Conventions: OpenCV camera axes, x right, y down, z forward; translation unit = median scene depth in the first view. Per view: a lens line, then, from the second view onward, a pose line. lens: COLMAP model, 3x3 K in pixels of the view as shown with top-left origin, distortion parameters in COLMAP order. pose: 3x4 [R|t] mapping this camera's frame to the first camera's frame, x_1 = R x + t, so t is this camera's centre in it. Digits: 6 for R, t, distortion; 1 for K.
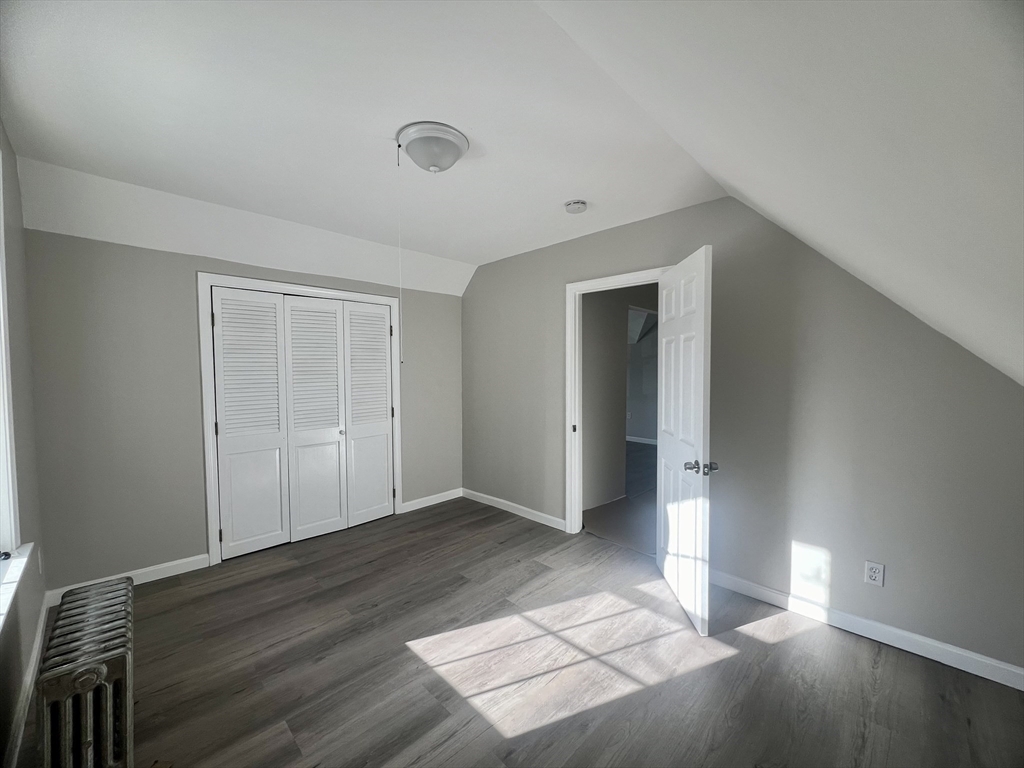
lens RADIAL K [[410.5, 0, 511.8], [0, 410.5, 380.5], [0, 0, 1]] dist [-0.001214, -0.000910]
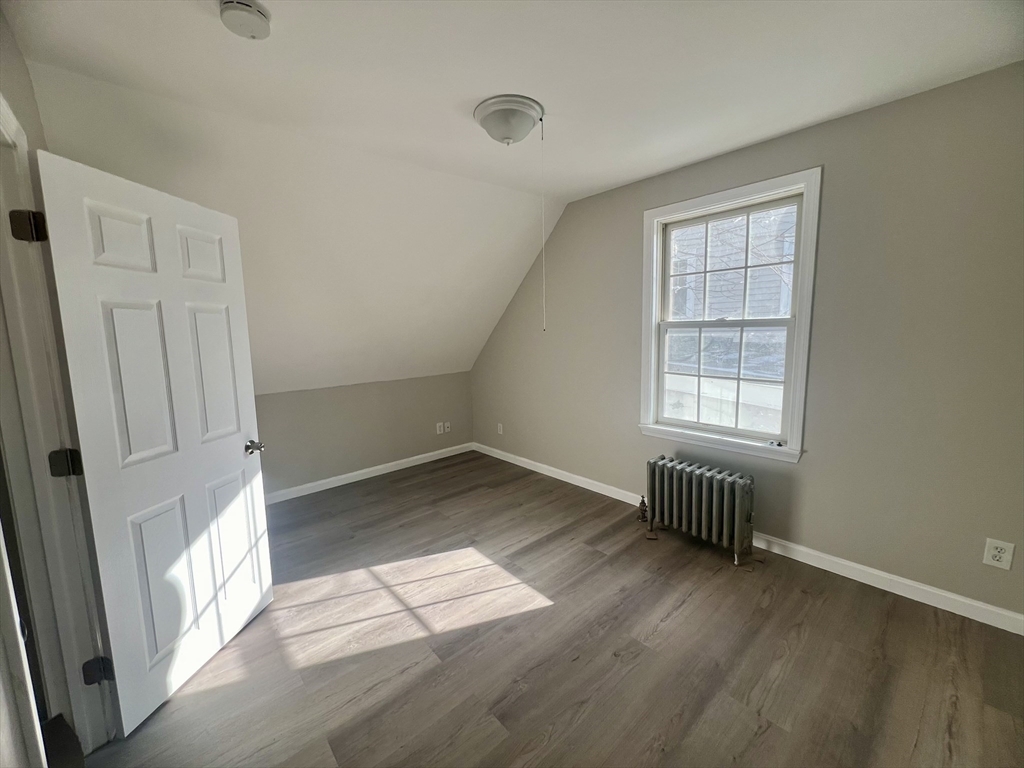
lens RADIAL K [[410.5, 0, 512.3], [0, 410.5, 379.2], [0, 0, 1]] dist [-0.001214, -0.000910]
pose [[-0.997450, 0.019941, 0.068530, -0.239592], [0.030224, 0.987845, 0.152476, -0.078905], [-0.064657, 0.154158, -0.985928, 1.958405]]
